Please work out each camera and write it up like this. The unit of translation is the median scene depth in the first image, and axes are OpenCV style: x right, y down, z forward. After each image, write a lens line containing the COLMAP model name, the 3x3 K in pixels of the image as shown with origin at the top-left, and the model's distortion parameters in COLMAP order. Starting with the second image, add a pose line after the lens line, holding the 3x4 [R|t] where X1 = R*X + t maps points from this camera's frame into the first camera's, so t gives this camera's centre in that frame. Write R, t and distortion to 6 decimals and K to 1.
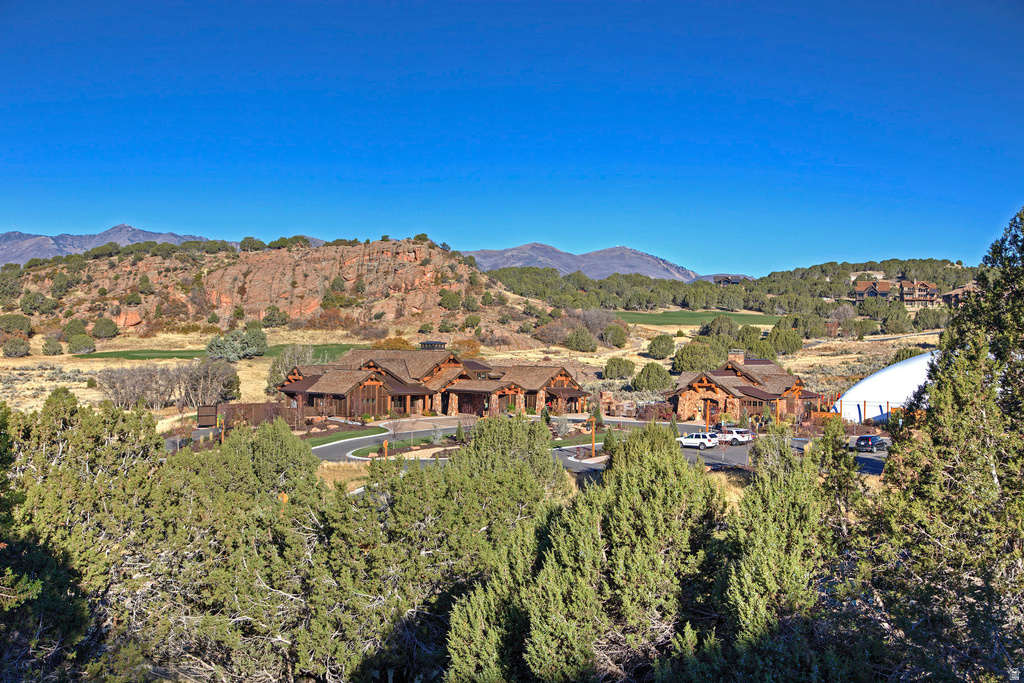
lens RADIAL K [[1382.7, 0, 509.7], [0, 1382.7, 336.5], [0, 0, 1]] dist [0.142878, 0.000000]
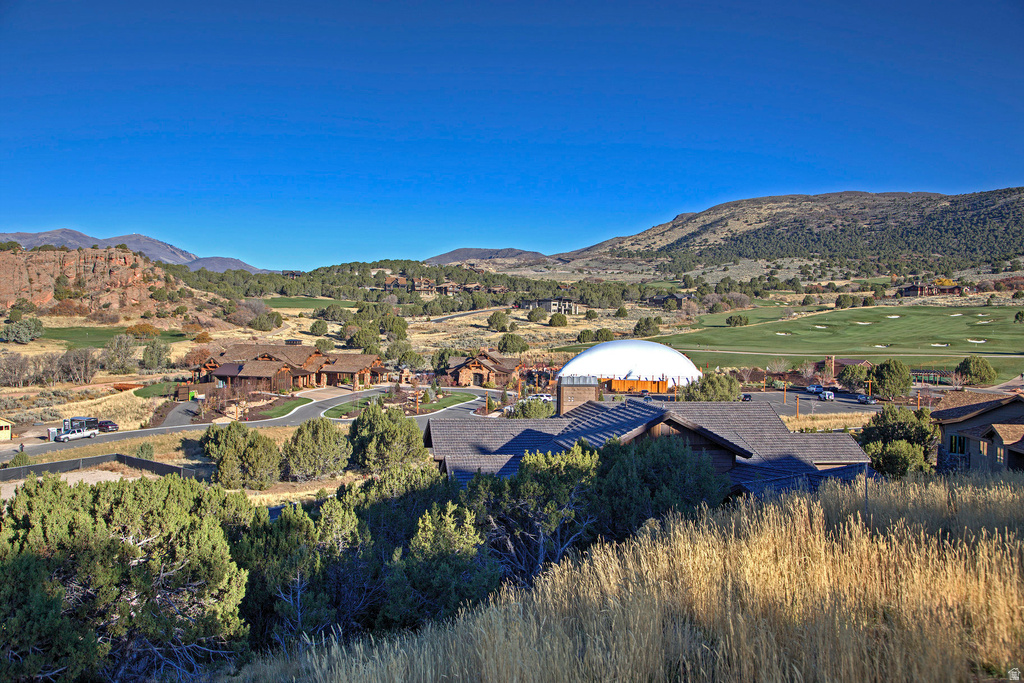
lens RADIAL K [[982.1, 0, 504.0], [0, 982.1, 340.7], [0, 0, 1]] dist [0.019492, 0.000000]
pose [[0.903356, -0.012449, 0.428711, -0.153838], [-0.004475, 0.999251, 0.038446, -0.018875], [-0.428869, -0.036649, 0.902623, -0.054287]]
